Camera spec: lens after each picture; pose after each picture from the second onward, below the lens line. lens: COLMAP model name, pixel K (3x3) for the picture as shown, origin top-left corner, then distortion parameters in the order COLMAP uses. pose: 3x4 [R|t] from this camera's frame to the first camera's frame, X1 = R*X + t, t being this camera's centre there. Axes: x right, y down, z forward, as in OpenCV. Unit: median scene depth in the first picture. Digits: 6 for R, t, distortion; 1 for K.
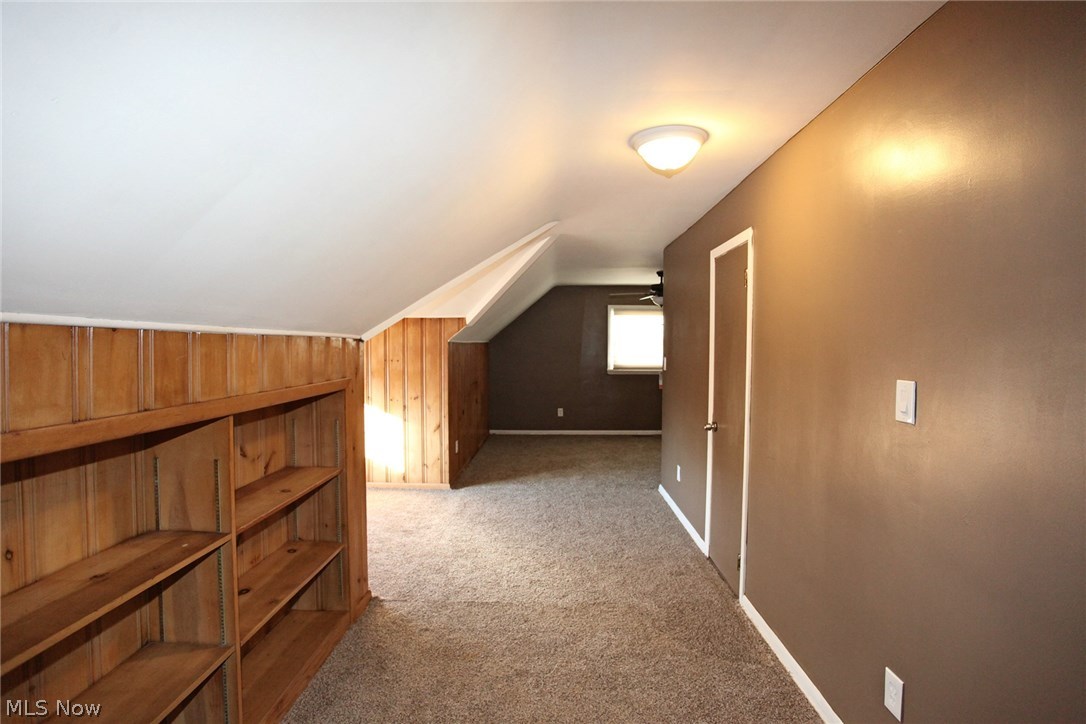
lens RADIAL K [[529.9, 0, 542.1], [0, 529.9, 362.9], [0, 0, 1]] dist [-0.079812, 0.037593]
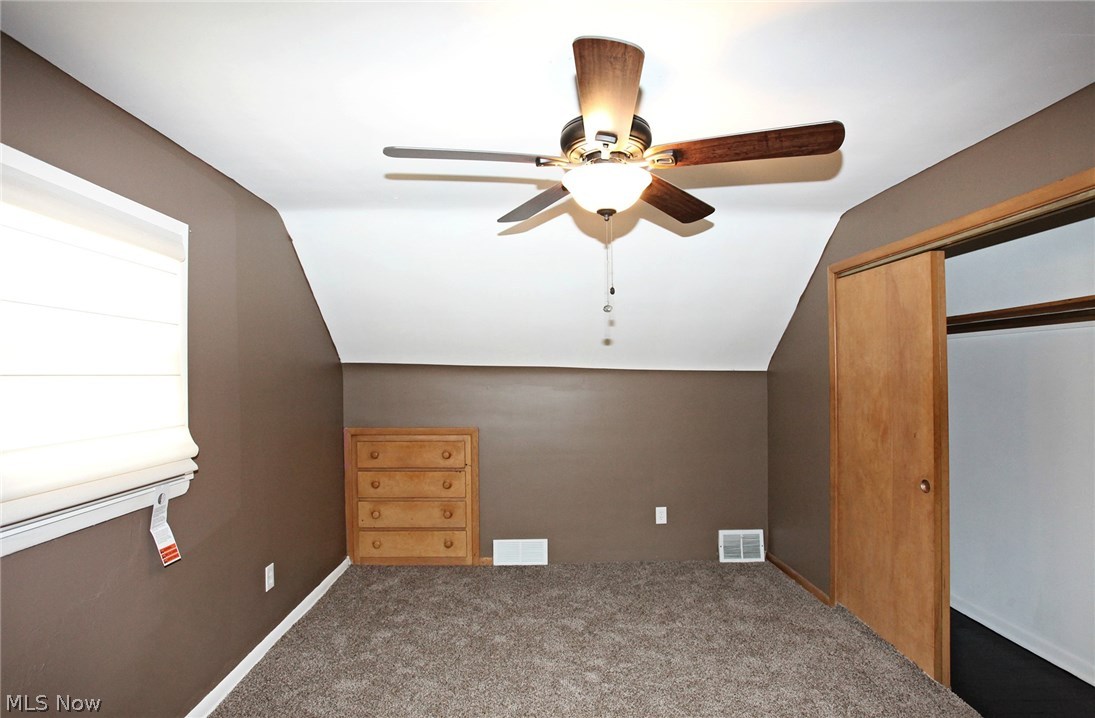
lens RADIAL K [[543.7, 0, 551.4], [0, 543.7, 364.3], [0, 0, 1]] dist [-0.076009, 0.039030]
pose [[-0.056623, 0.016518, 0.998259, -0.070645], [0.040568, 0.999075, -0.014230, -0.106377], [-0.997571, 0.039691, -0.057241, 3.199037]]
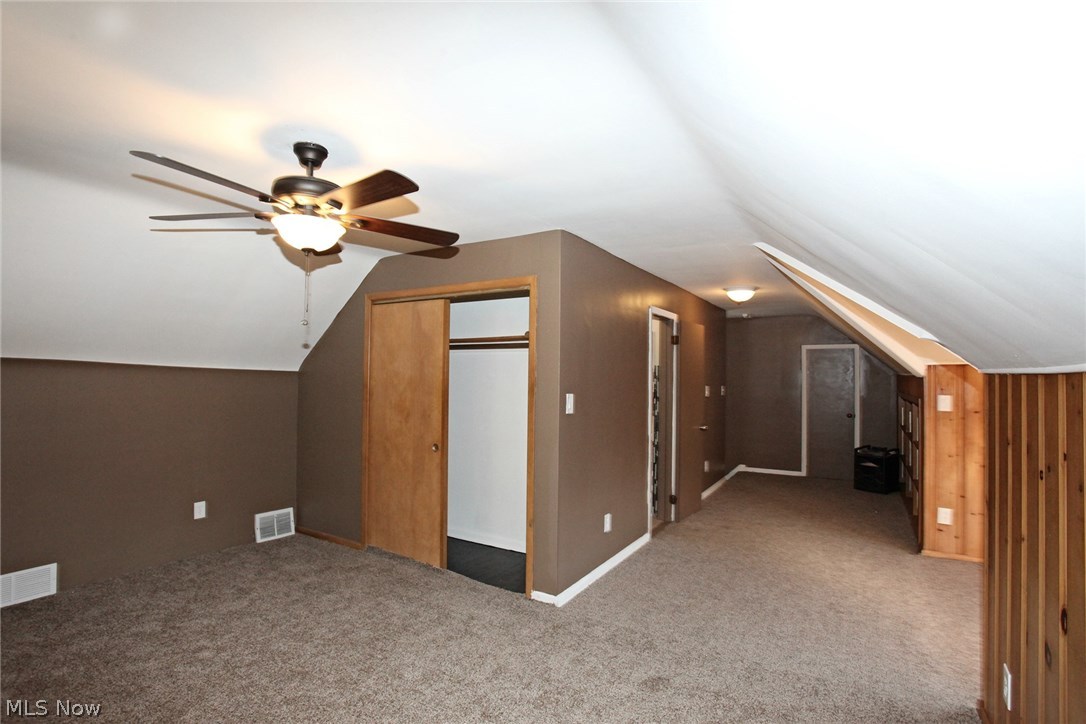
lens RADIAL K [[529.9, 0, 542.1], [0, 529.9, 362.9], [0, 0, 1]] dist [-0.079812, 0.037593]
pose [[-0.863040, 0.000807, 0.505136, -0.185059], [0.004001, 0.999978, 0.005239, -0.121468], [-0.505120, 0.006542, -0.863024, 3.685661]]
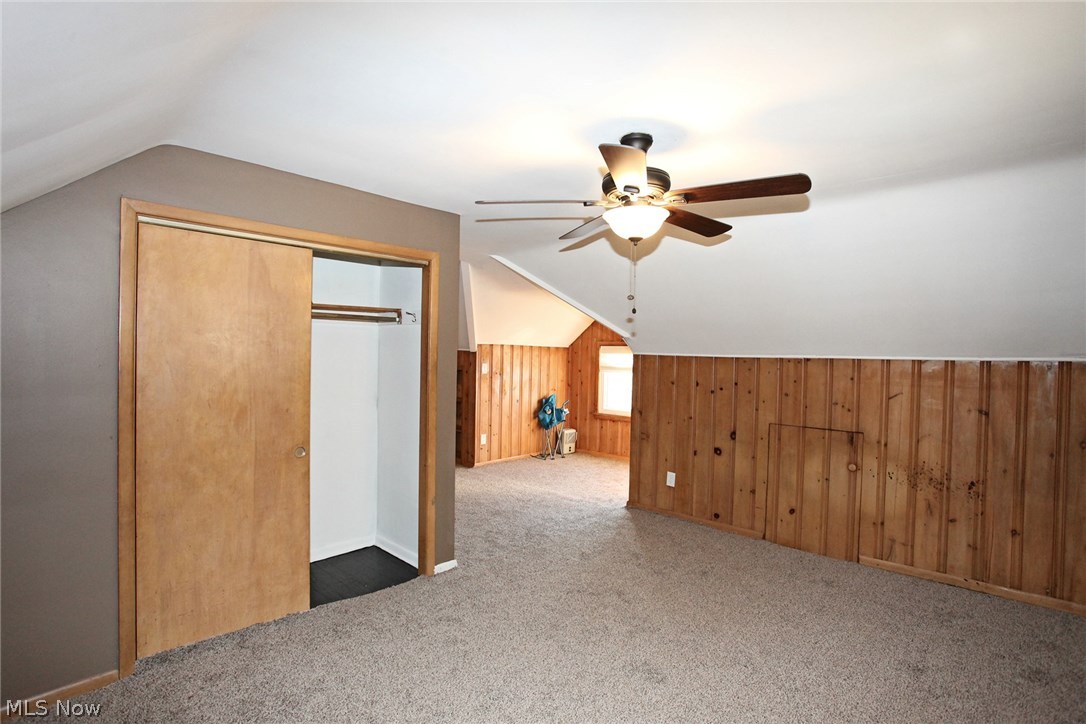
lens RADIAL K [[529.9, 0, 542.1], [0, 529.9, 362.9], [0, 0, 1]] dist [-0.079812, 0.037593]
pose [[-0.669656, -0.002915, -0.742666, 1.546141], [-0.047050, 0.998150, 0.038507, -0.124540], [0.741179, 0.060728, -0.668554, 3.619749]]
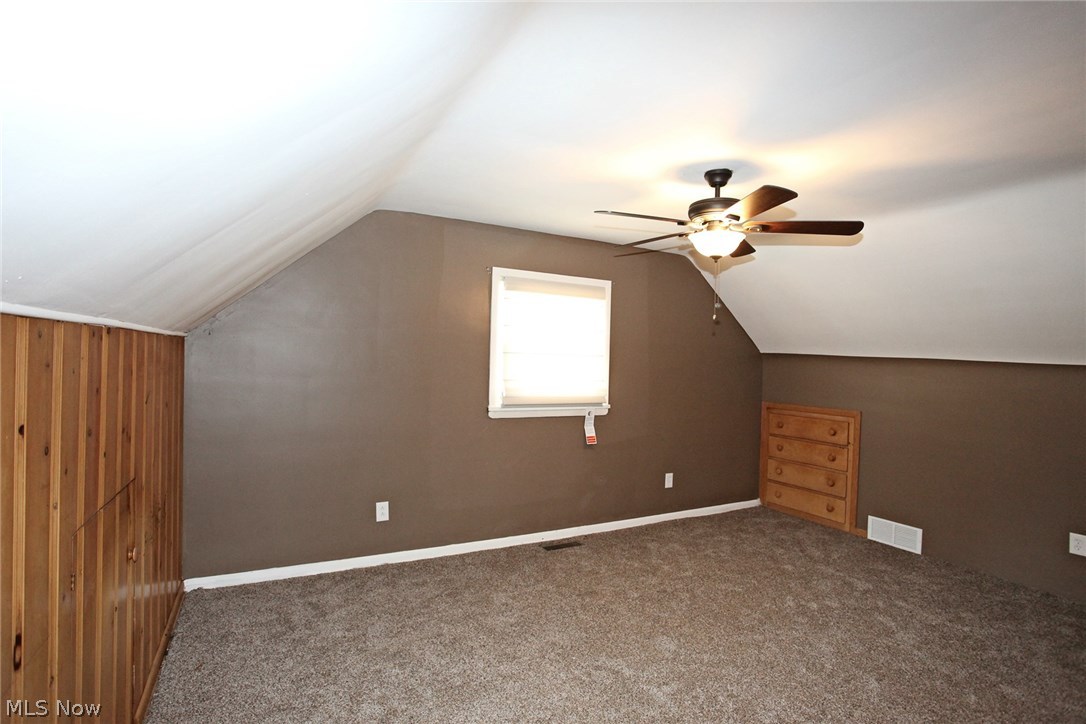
lens RADIAL K [[529.9, 0, 542.1], [0, 529.9, 362.9], [0, 0, 1]] dist [-0.079812, 0.037593]
pose [[0.871281, 0.020252, 0.490367, -0.233574], [-0.009612, 0.999661, -0.024208, -0.053913], [-0.490691, 0.016378, 0.871180, 2.231485]]
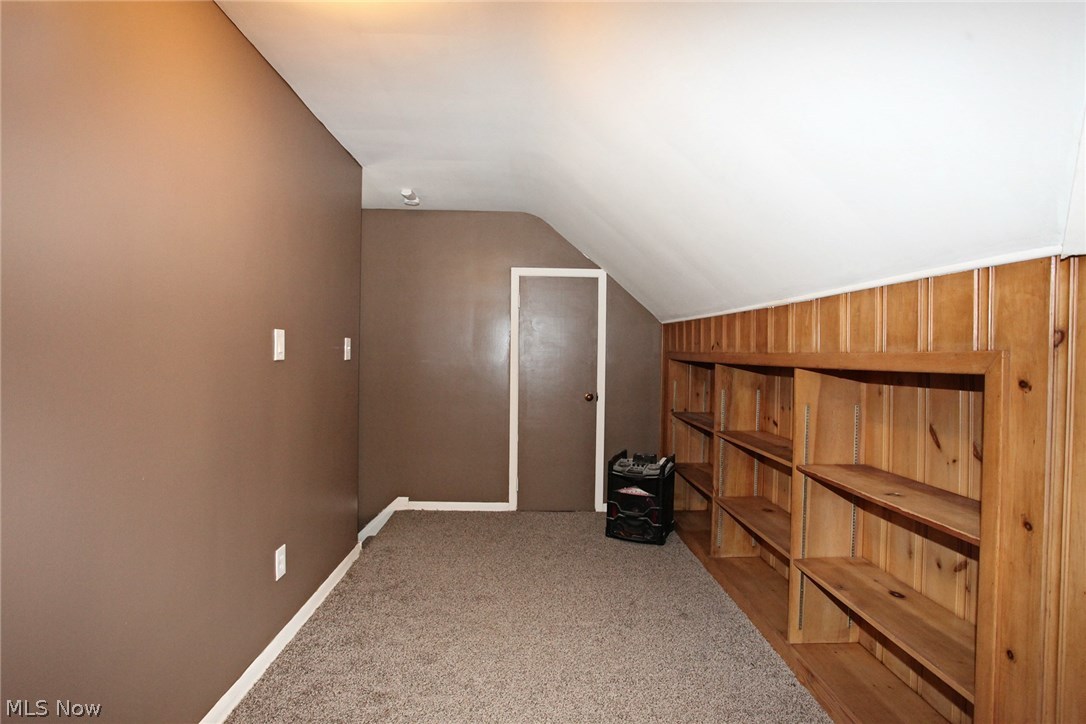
lens RADIAL K [[529.9, 0, 542.1], [0, 529.9, 362.9], [0, 0, 1]] dist [-0.079812, 0.037593]
pose [[-0.998548, -0.016772, -0.051197, 0.055218], [-0.019254, 0.998644, 0.048376, 0.030195], [0.050317, 0.049292, -0.997516, 1.716542]]
